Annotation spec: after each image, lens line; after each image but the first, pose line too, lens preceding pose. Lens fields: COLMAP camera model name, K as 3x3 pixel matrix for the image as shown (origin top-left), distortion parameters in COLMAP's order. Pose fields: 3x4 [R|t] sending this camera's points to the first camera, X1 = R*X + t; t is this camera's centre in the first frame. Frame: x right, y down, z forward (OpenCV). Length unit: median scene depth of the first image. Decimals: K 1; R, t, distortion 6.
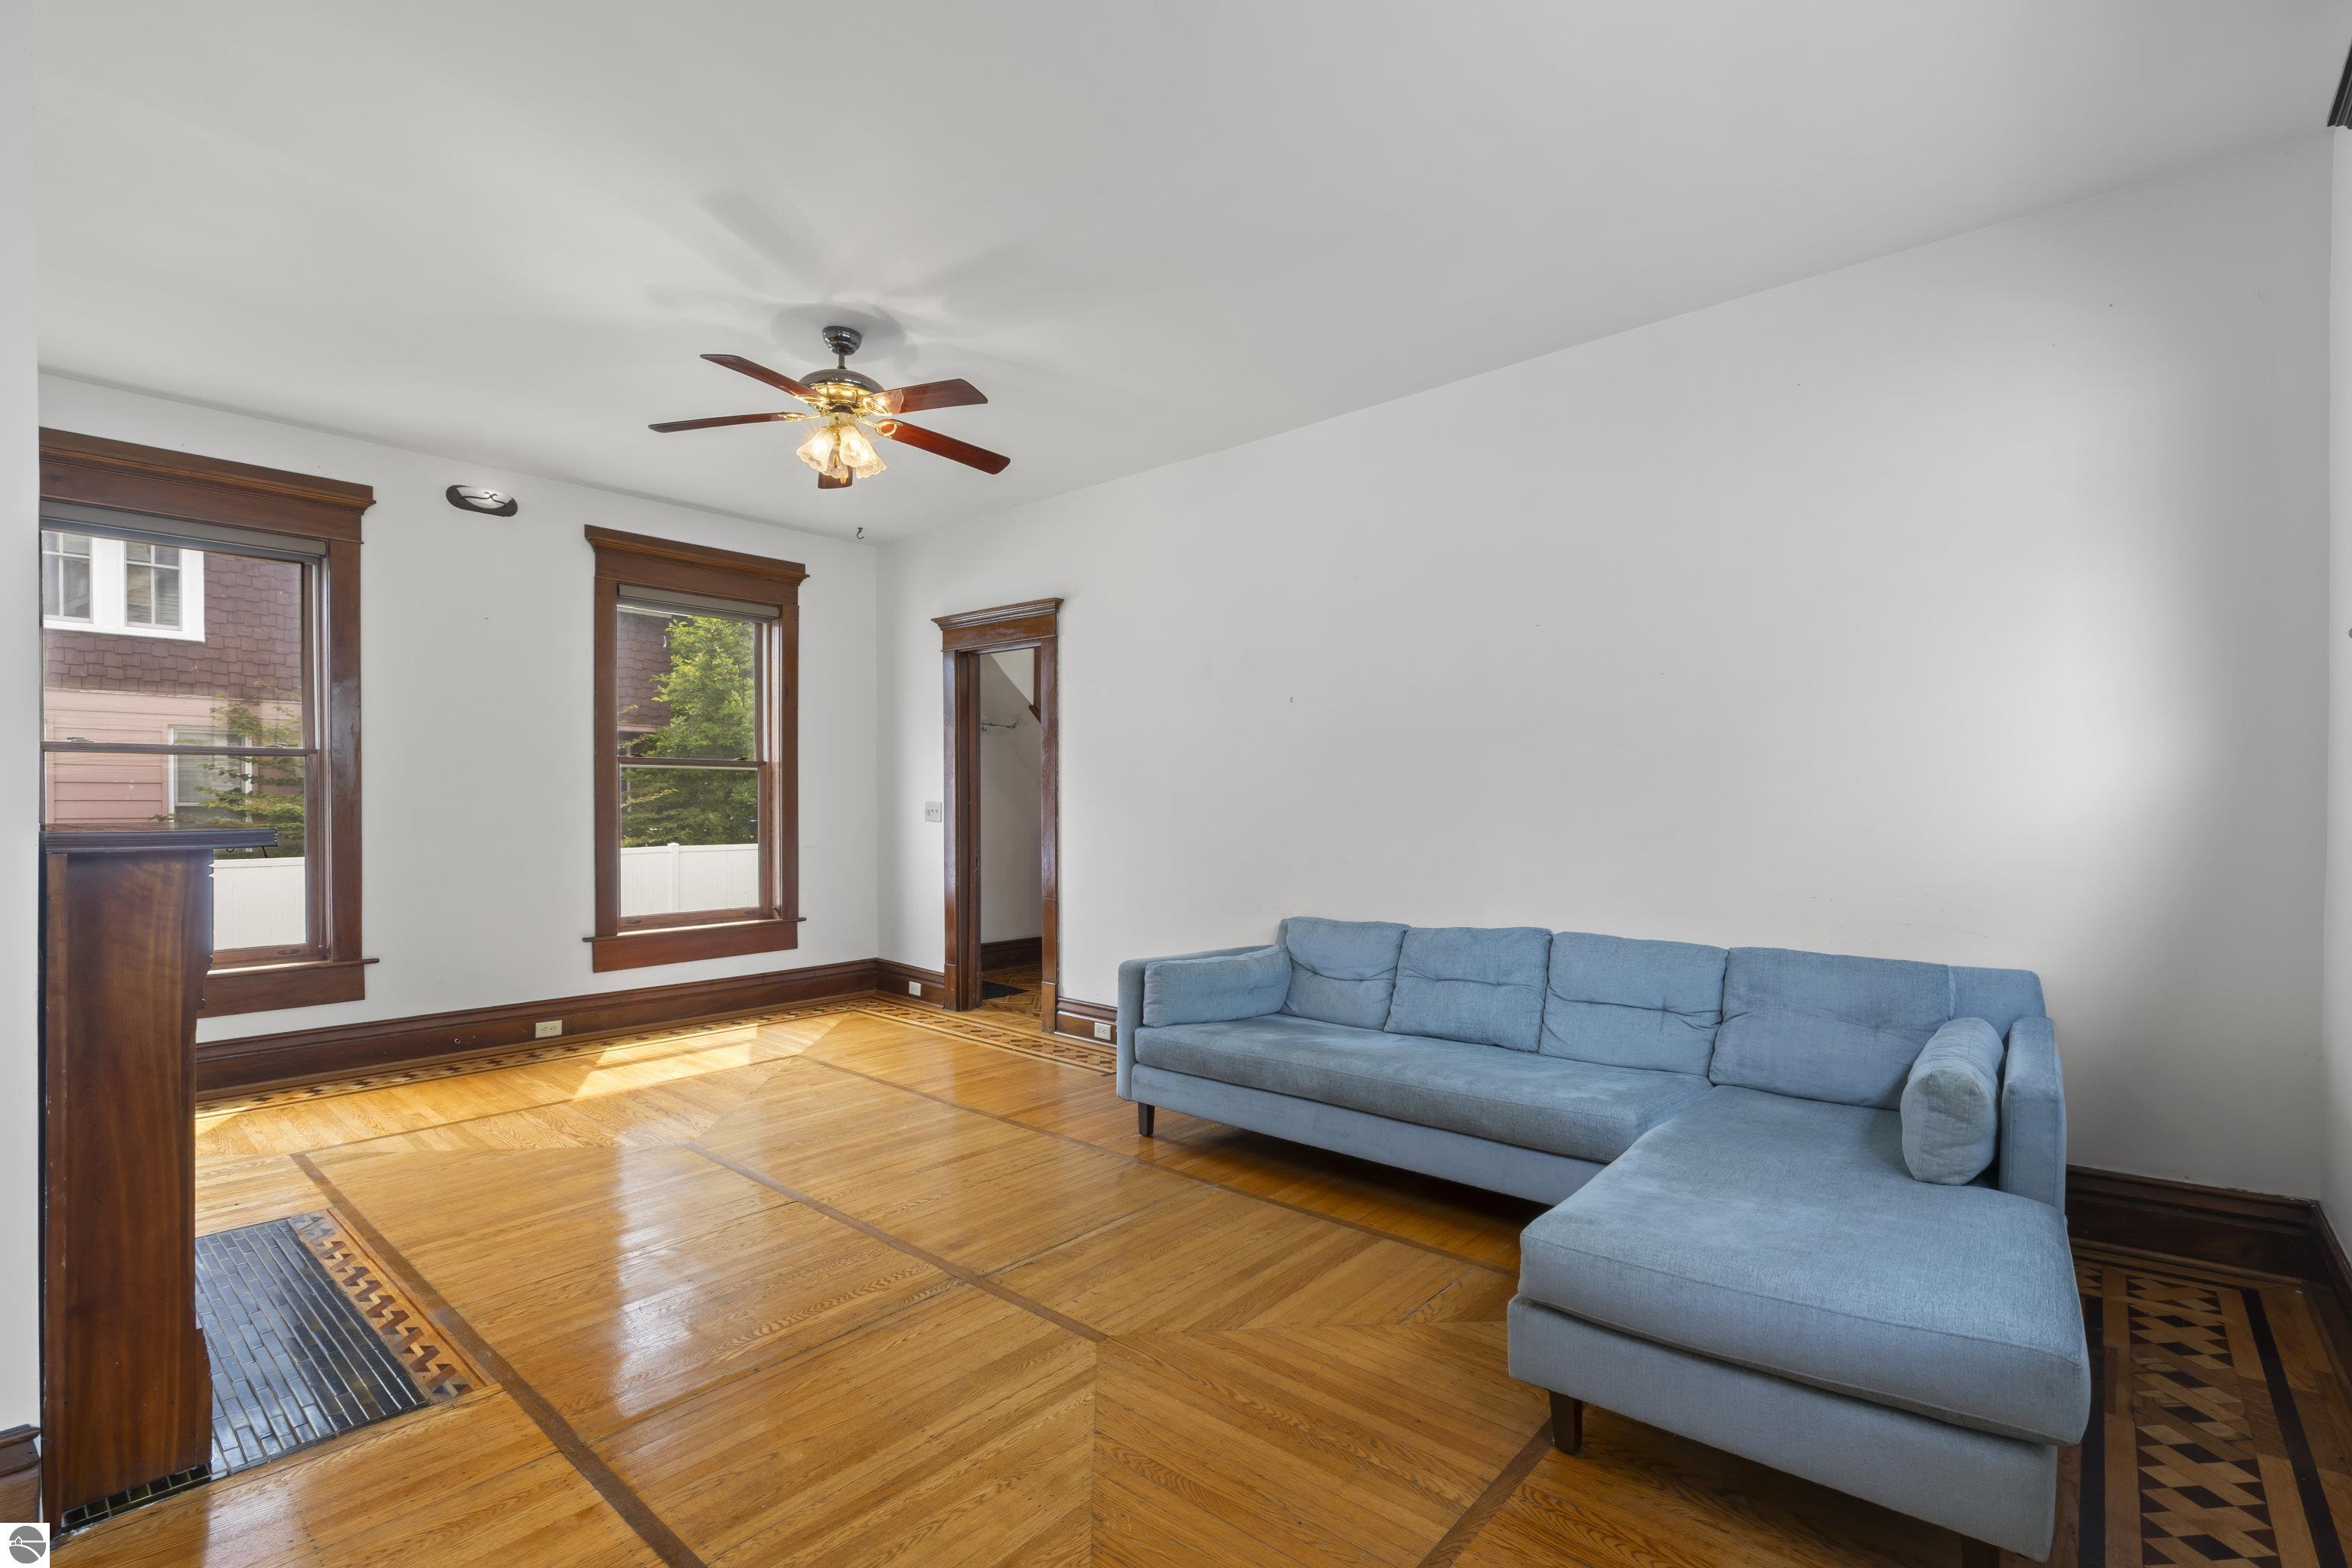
lens RADIAL K [[1058.8, 0, 1195.7], [0, 1058.8, 812.6], [0, 0, 1]] dist [0.009091, -0.000951]
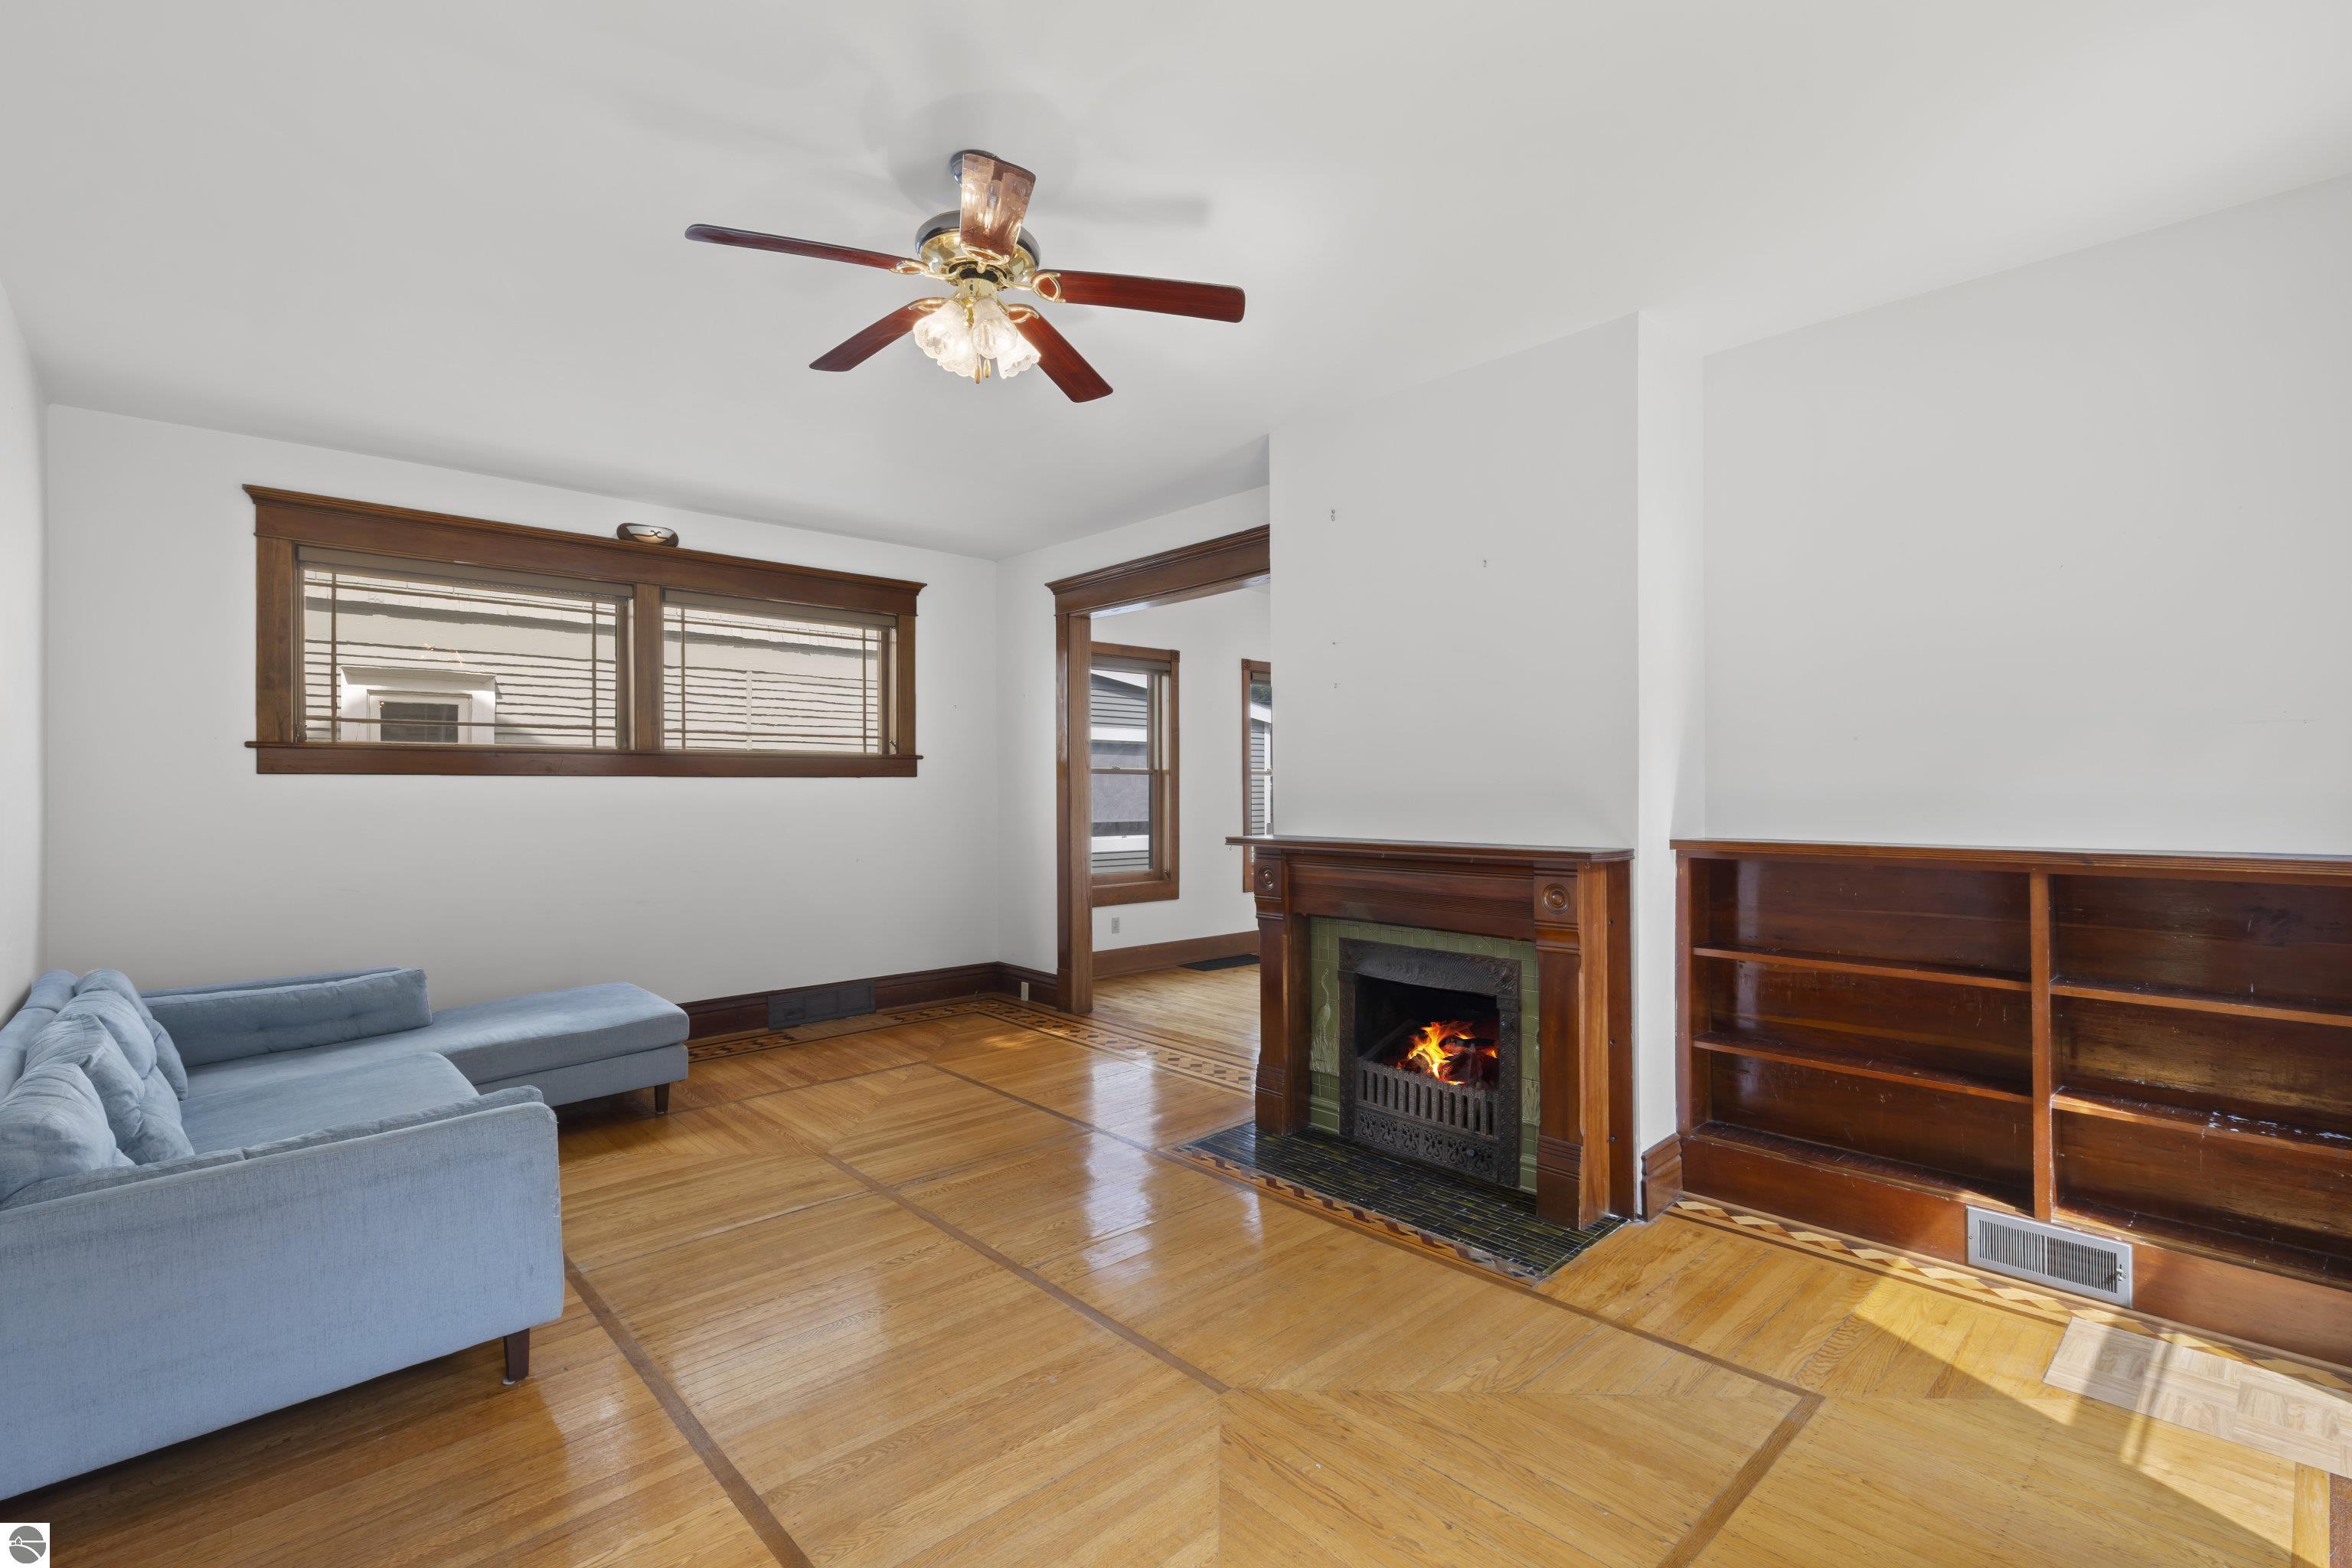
lens RADIAL K [[1058.8, 0, 1179.1], [0, 1058.8, 778.3], [0, 0, 1]] dist [0.009091, -0.000951]
pose [[-0.993039, 0.006594, 0.117598, -0.524204], [0.006307, 0.999976, -0.002818, -0.048638], [-0.117614, -0.002057, -0.993057, 1.614052]]
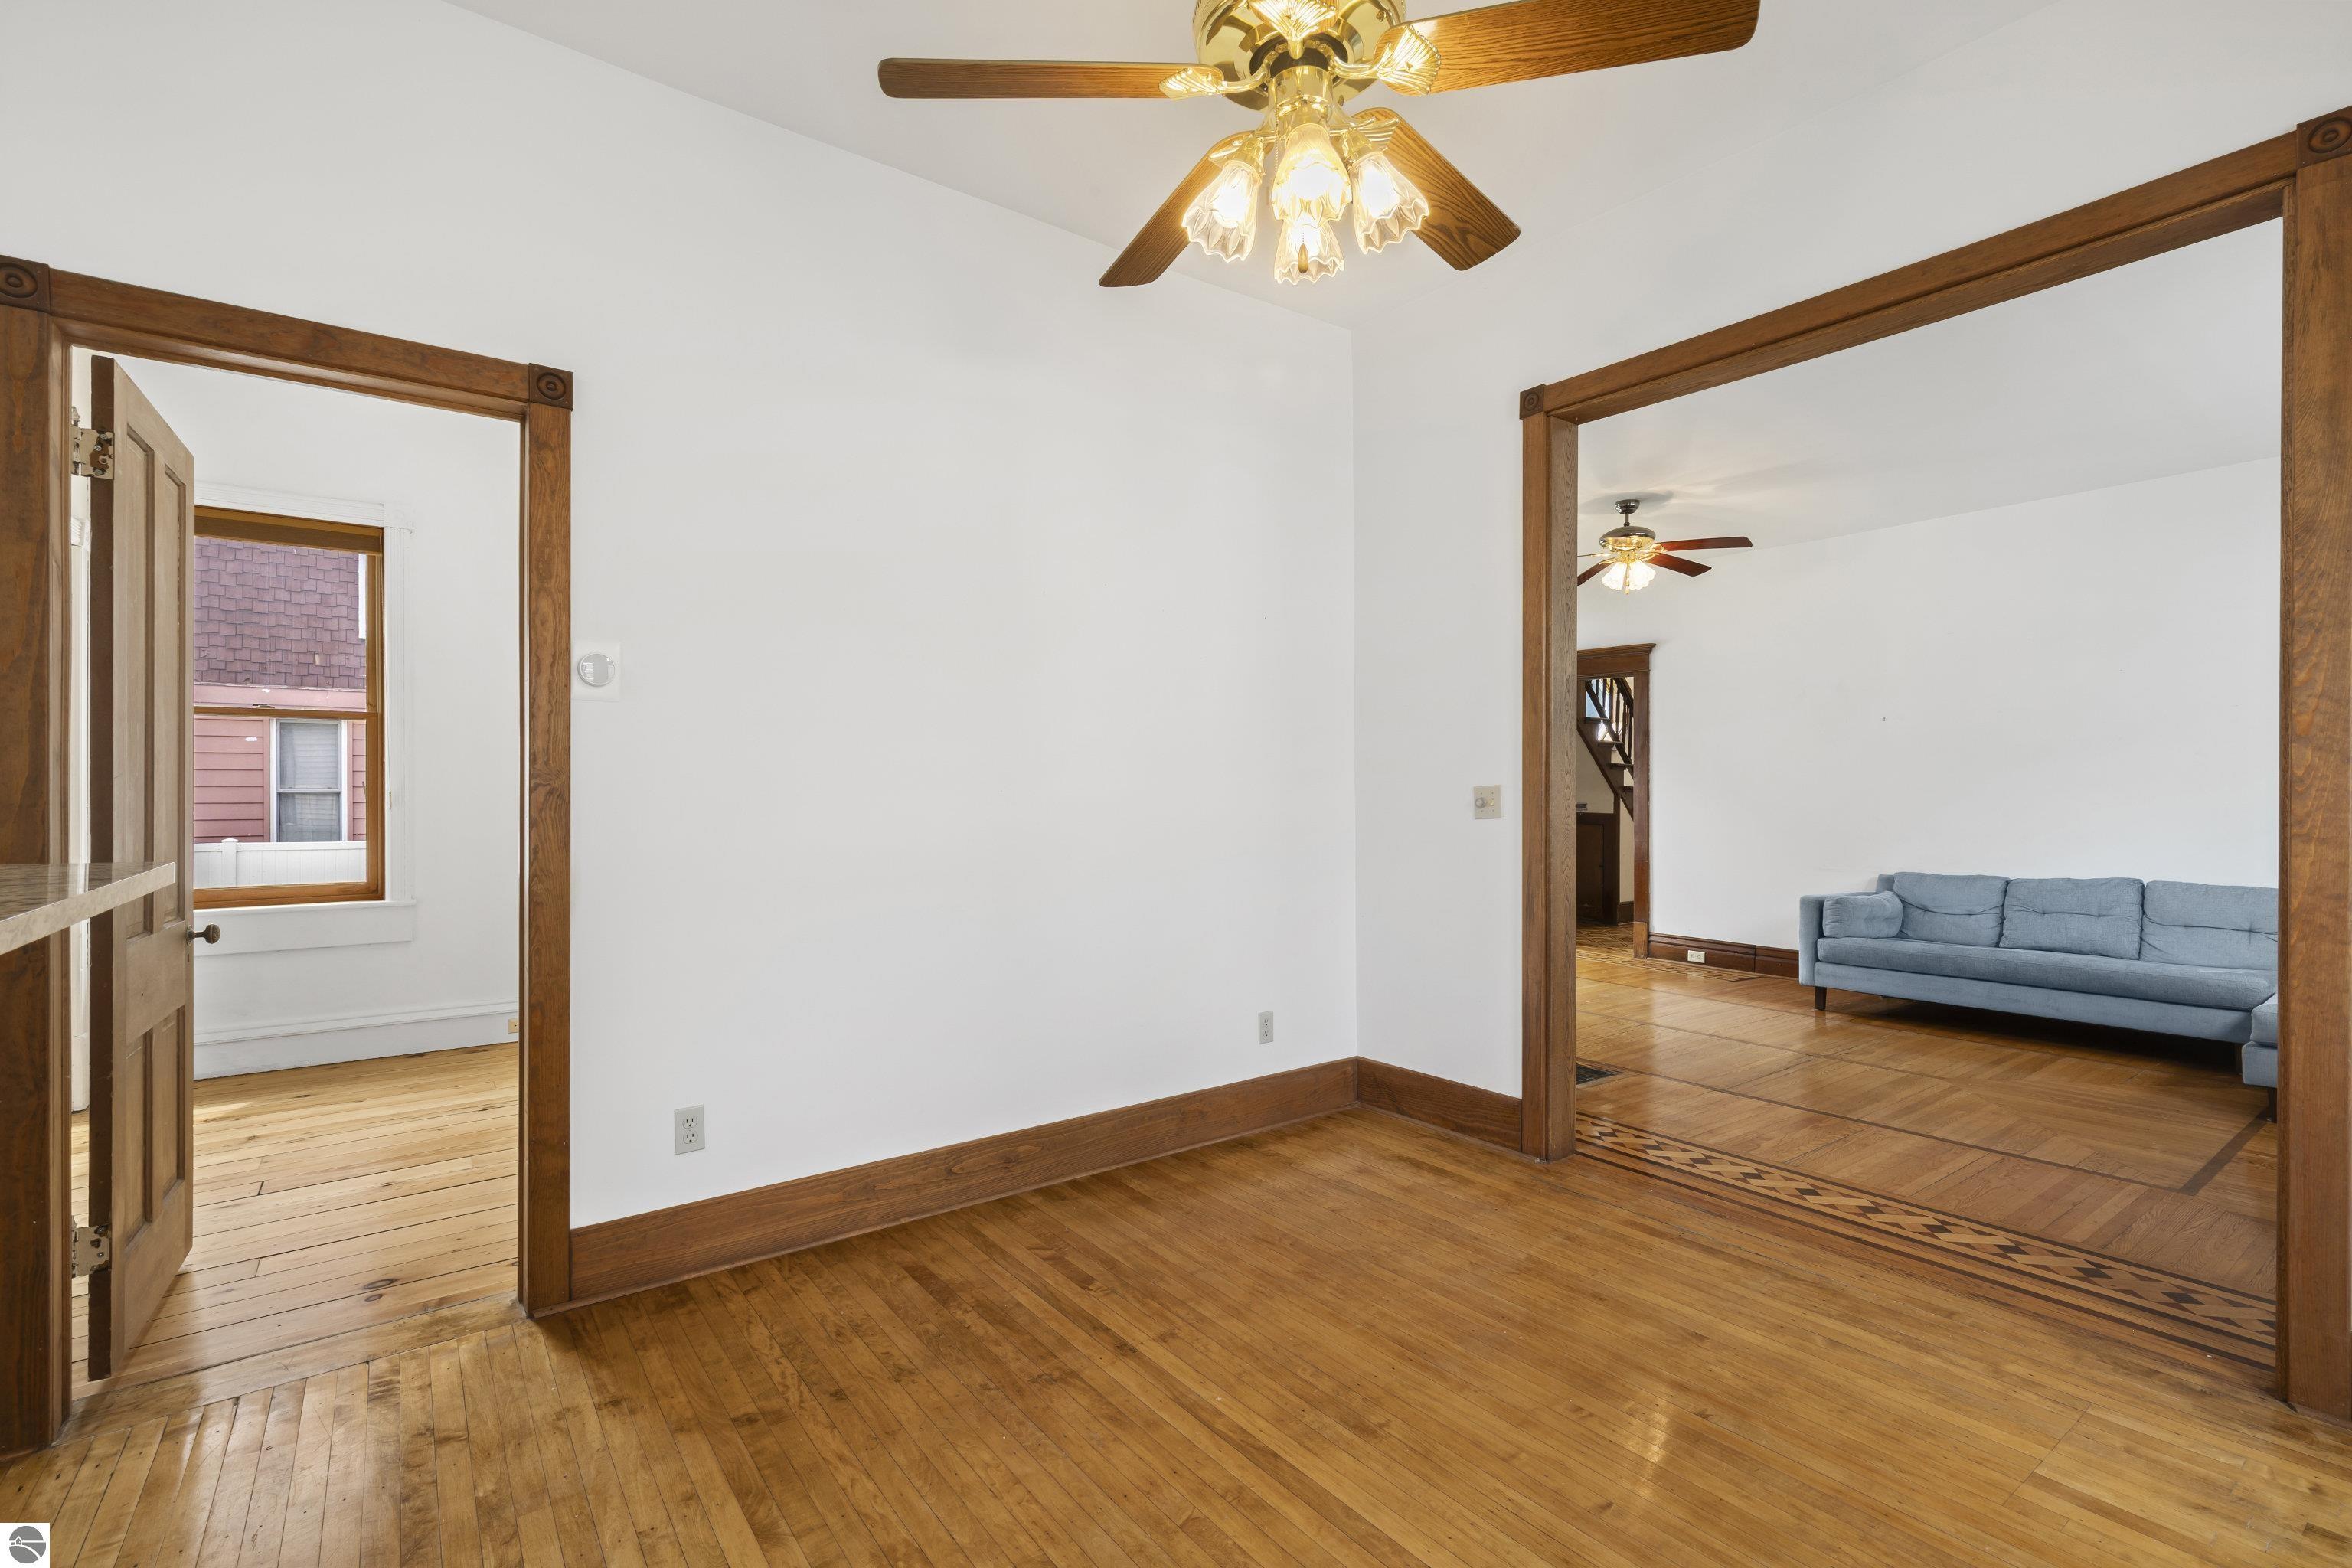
lens RADIAL K [[1058.8, 0, 1190.9], [0, 1058.8, 794.9], [0, 0, 1]] dist [0.009091, -0.000951]
pose [[0.977472, 0.003717, -0.211031, -0.622338], [-0.005295, 0.999962, -0.006910, 0.009704], [0.210997, 0.007872, 0.977455, -0.702945]]
